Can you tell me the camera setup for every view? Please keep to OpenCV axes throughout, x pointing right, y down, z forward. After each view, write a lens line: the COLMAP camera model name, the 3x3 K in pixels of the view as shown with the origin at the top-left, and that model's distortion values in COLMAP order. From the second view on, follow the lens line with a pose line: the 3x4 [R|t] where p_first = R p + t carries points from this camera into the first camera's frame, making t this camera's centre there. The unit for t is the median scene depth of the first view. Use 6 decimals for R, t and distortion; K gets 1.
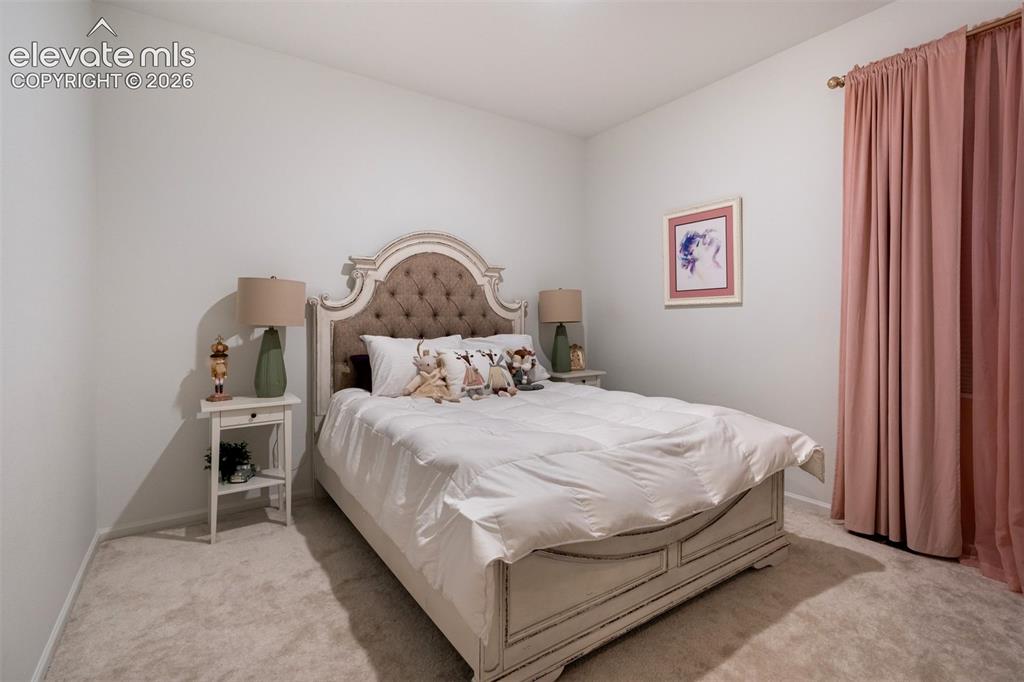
lens RADIAL K [[475.9, 0, 508.1], [0, 475.9, 336.8], [0, 0, 1]] dist [-0.042006, 0.015641]
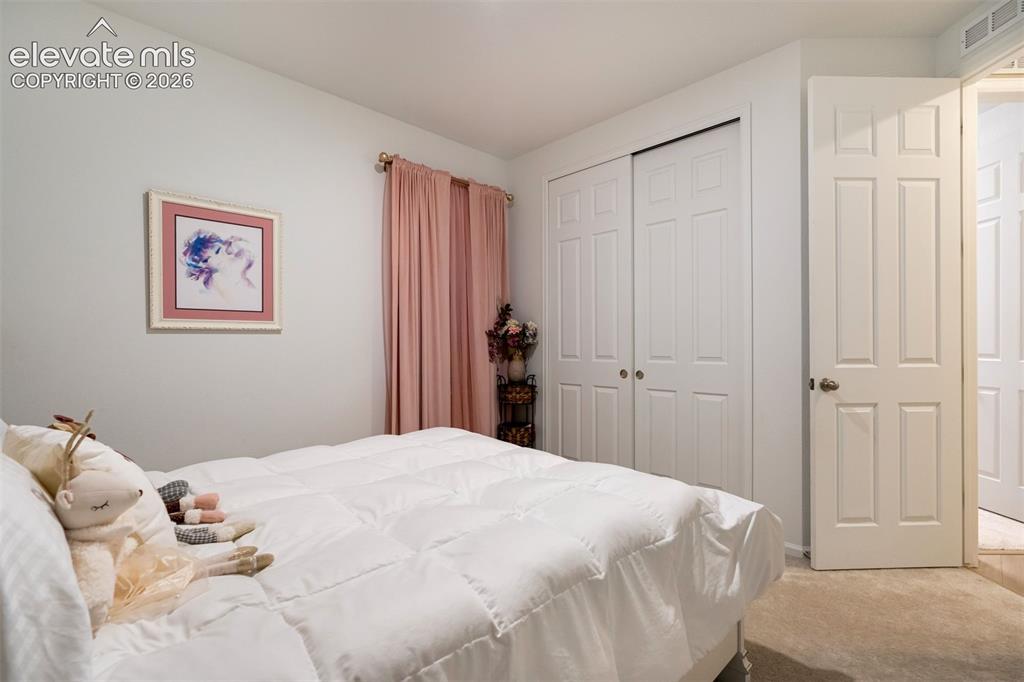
lens RADIAL K [[475.9, 0, 511.1], [0, 475.9, 344.3], [0, 0, 1]] dist [-0.042006, 0.015641]
pose [[-0.186975, -0.005600, 0.982349, -0.434833], [0.030081, 0.999482, 0.011423, -0.037929], [-0.981904, 0.031685, -0.186710, 0.671326]]
